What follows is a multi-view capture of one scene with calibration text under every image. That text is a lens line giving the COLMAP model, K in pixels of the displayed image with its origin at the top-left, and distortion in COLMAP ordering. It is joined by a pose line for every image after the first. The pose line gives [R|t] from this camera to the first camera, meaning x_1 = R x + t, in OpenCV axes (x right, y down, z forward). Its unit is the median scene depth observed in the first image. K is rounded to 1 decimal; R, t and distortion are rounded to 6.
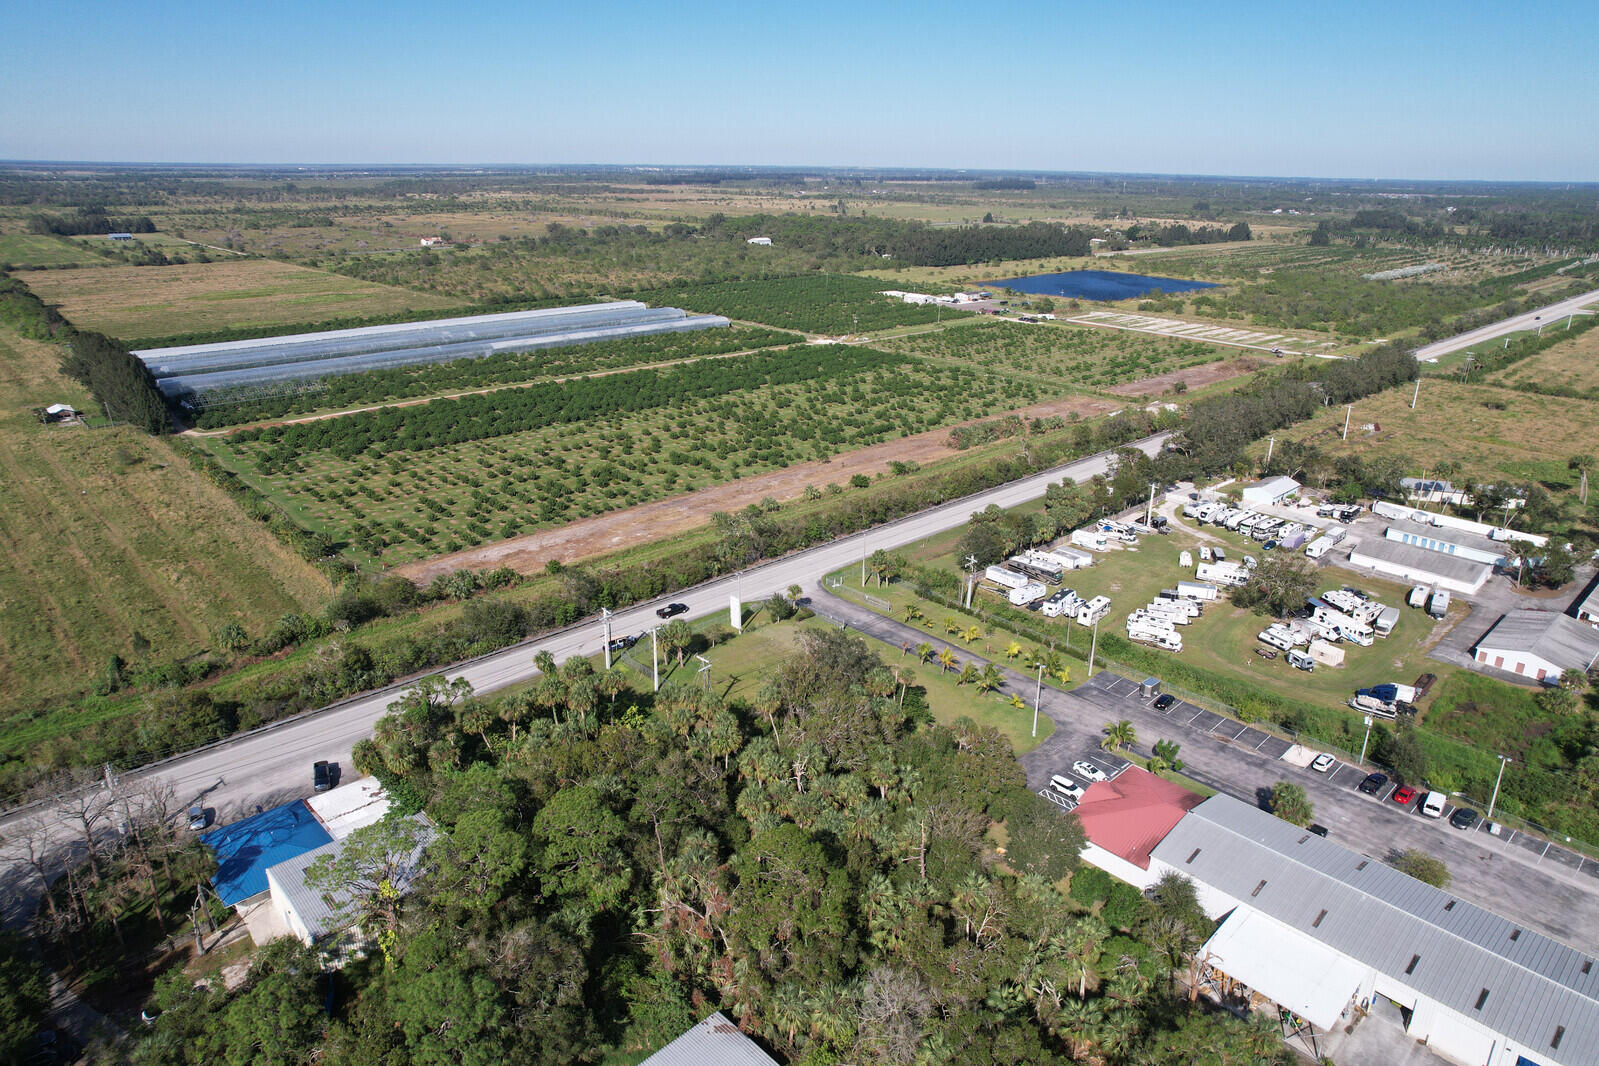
lens RADIAL K [[1038.8, 0, 799.5], [0, 1038.8, 533.0], [0, 0, 1]] dist [-0.066506, 0.053412]
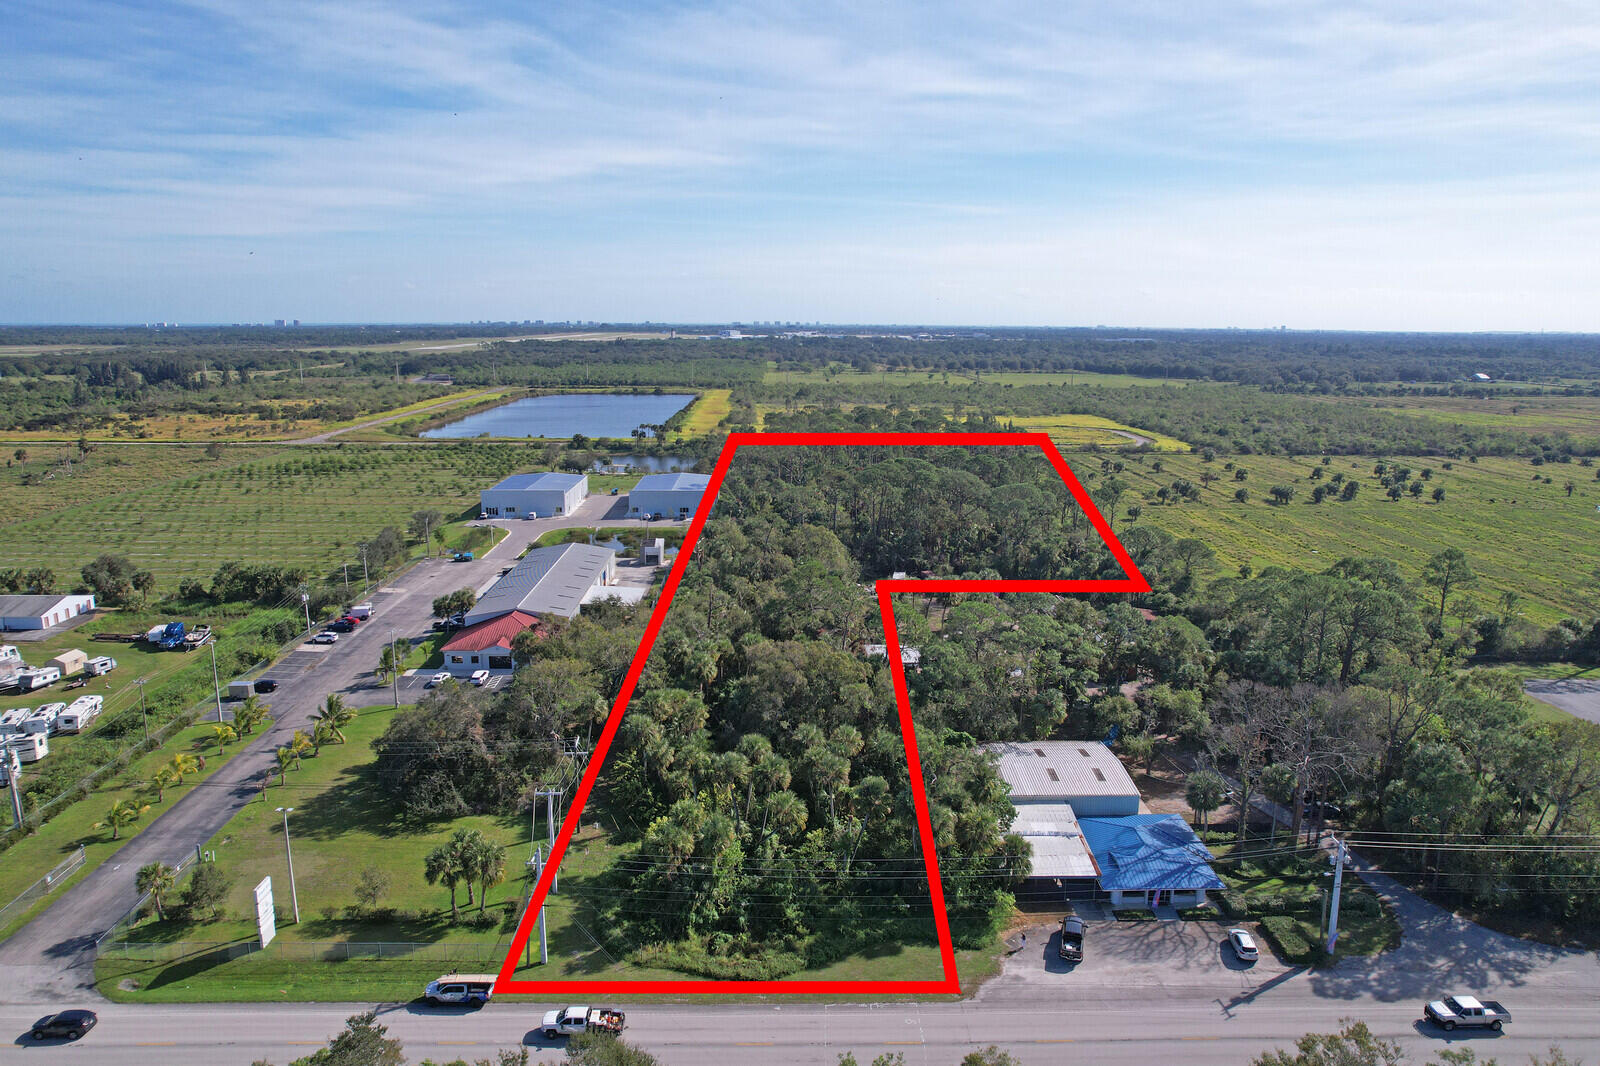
lens RADIAL K [[1039.5, 0, 800.0], [0, 1039.5, 533.0], [0, 0, 1]] dist [-0.066506, 0.053412]
pose [[-0.742808, -0.146674, 0.653240, -0.390269], [0.225820, 0.863641, 0.450699, -0.173887], [-0.630271, 0.482297, -0.608398, 0.769696]]
